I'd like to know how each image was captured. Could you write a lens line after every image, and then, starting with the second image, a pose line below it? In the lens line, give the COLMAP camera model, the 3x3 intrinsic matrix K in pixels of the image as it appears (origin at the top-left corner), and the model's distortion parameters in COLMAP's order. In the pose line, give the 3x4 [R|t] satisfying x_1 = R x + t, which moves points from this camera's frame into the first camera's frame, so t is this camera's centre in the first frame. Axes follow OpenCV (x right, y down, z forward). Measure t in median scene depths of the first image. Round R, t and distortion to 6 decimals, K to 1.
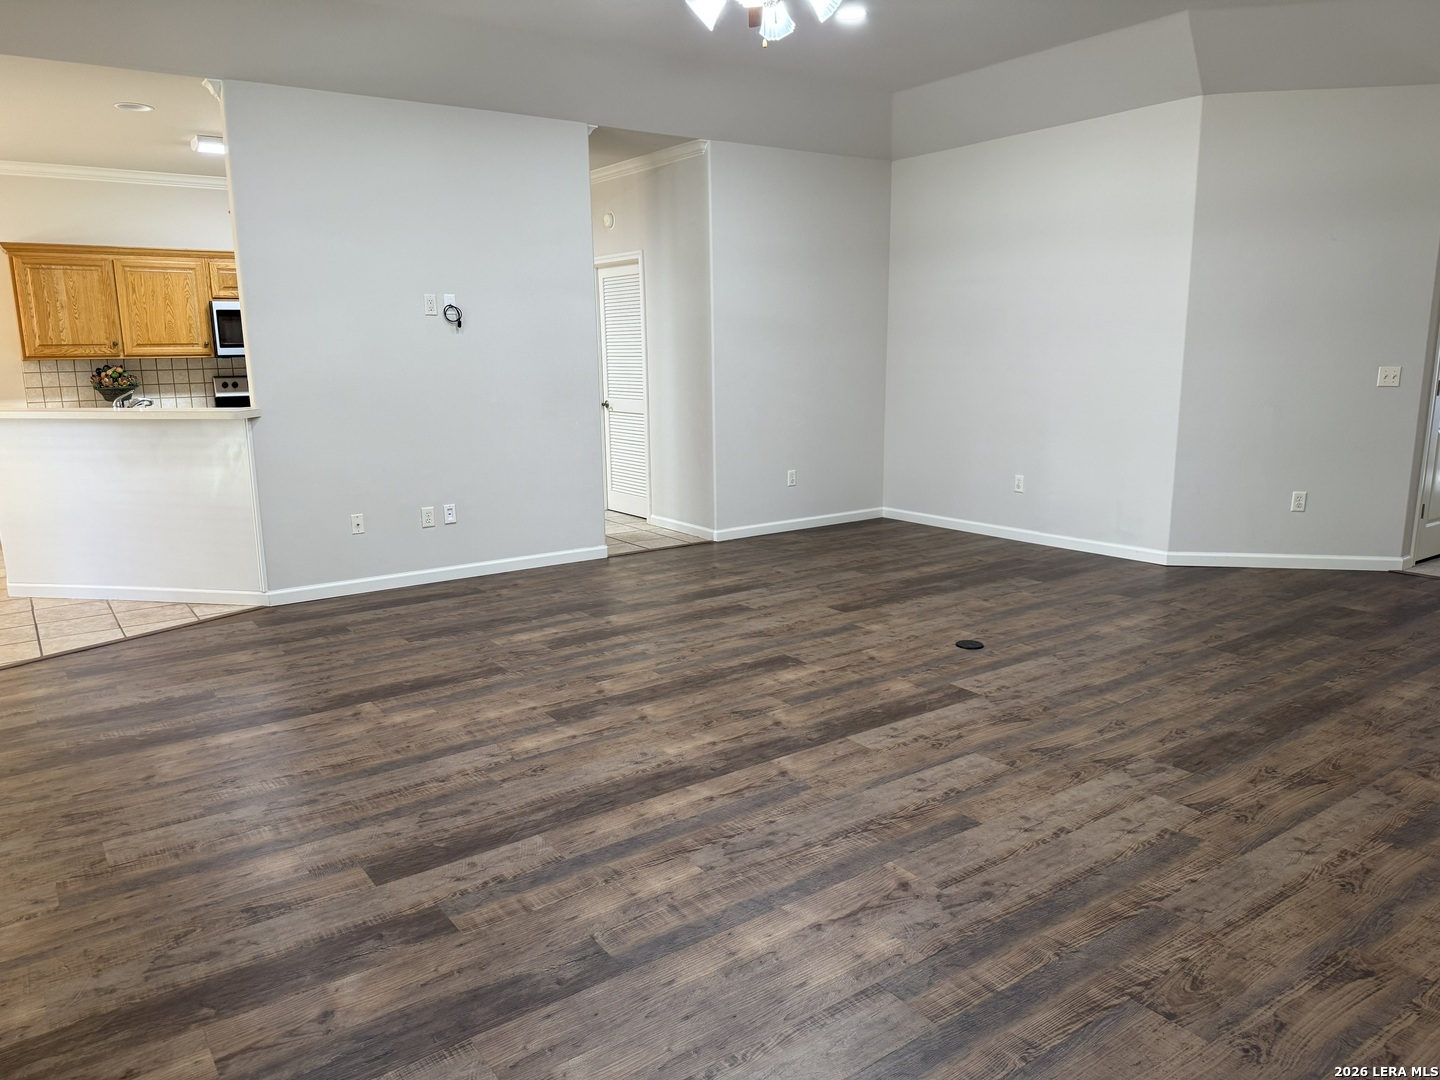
lens RADIAL K [[1008.3, 0, 722.6], [0, 1008.3, 543.0], [0, 0, 1]] dist [-0.012689, -0.007183]
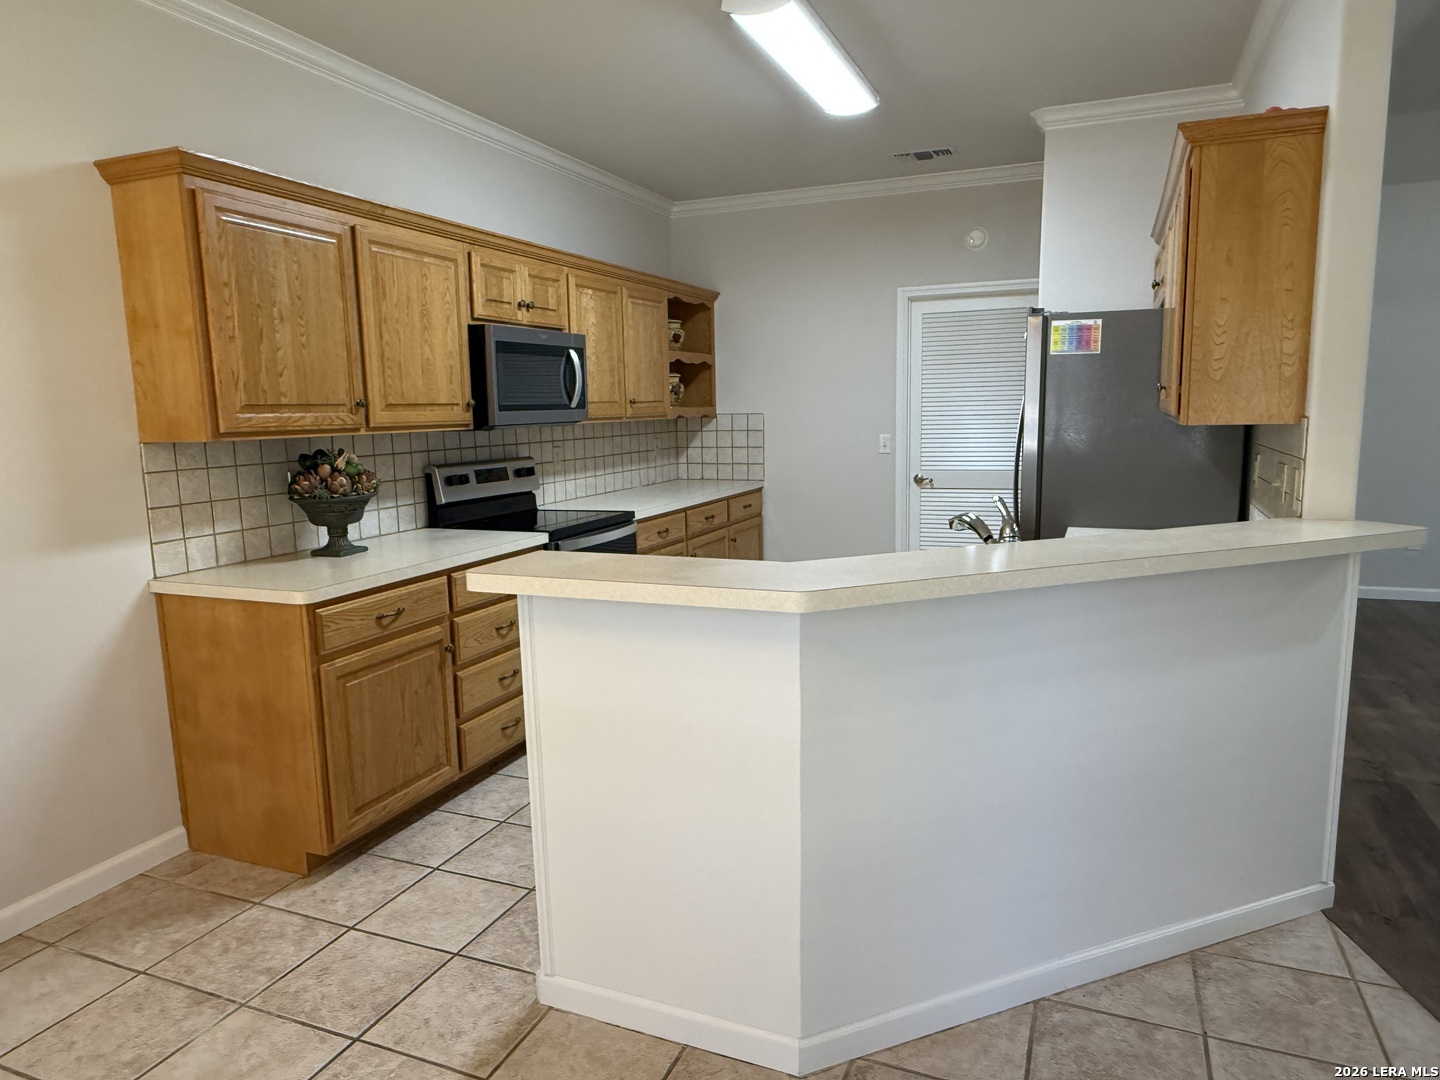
lens RADIAL K [[937.3, 0, 716.8], [0, 937.3, 541.7], [0, 0, 1]] dist [-0.004712, 0.005120]
pose [[0.854752, -0.082123, 0.512499, -0.683240], [0.109855, 0.993658, -0.023993, -0.104341], [-0.507278, 0.076809, 0.858353, 0.537311]]
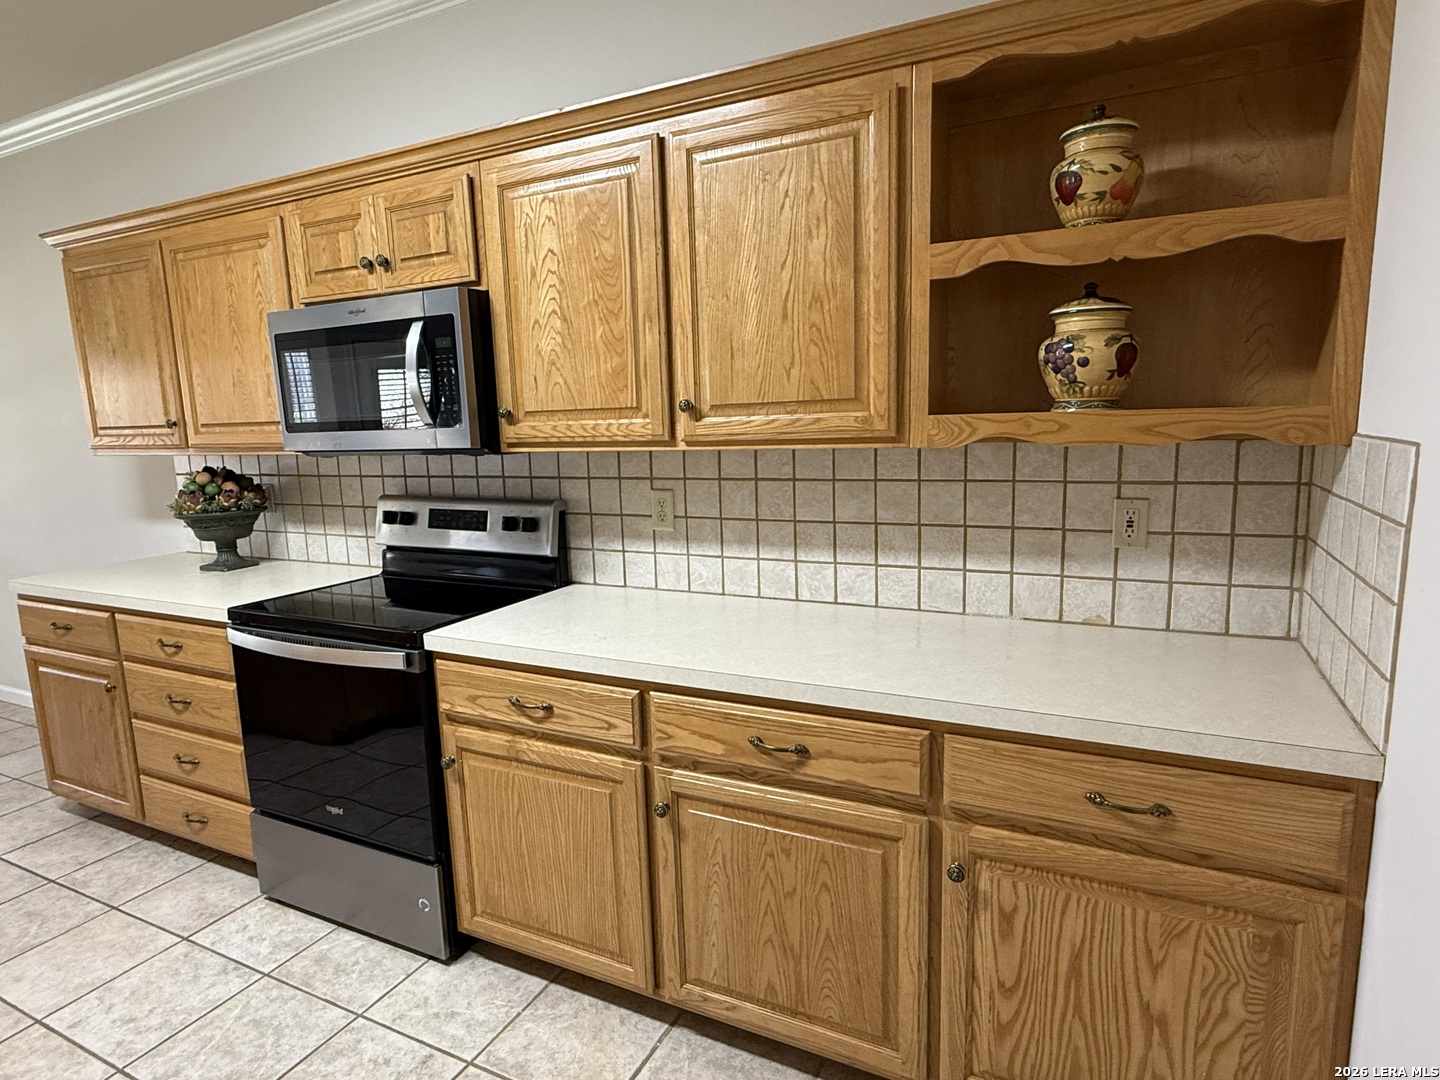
lens RADIAL K [[803.0, 0, 721.3], [0, 803.0, 541.4], [0, 0, 1]] dist [0.002174, 0.000003]
pose [[0.459042, 0.131916, -0.878566, -0.156645], [-0.145047, 0.986774, 0.072378, -0.204435], [0.876494, 0.094208, 0.472105, 1.030323]]
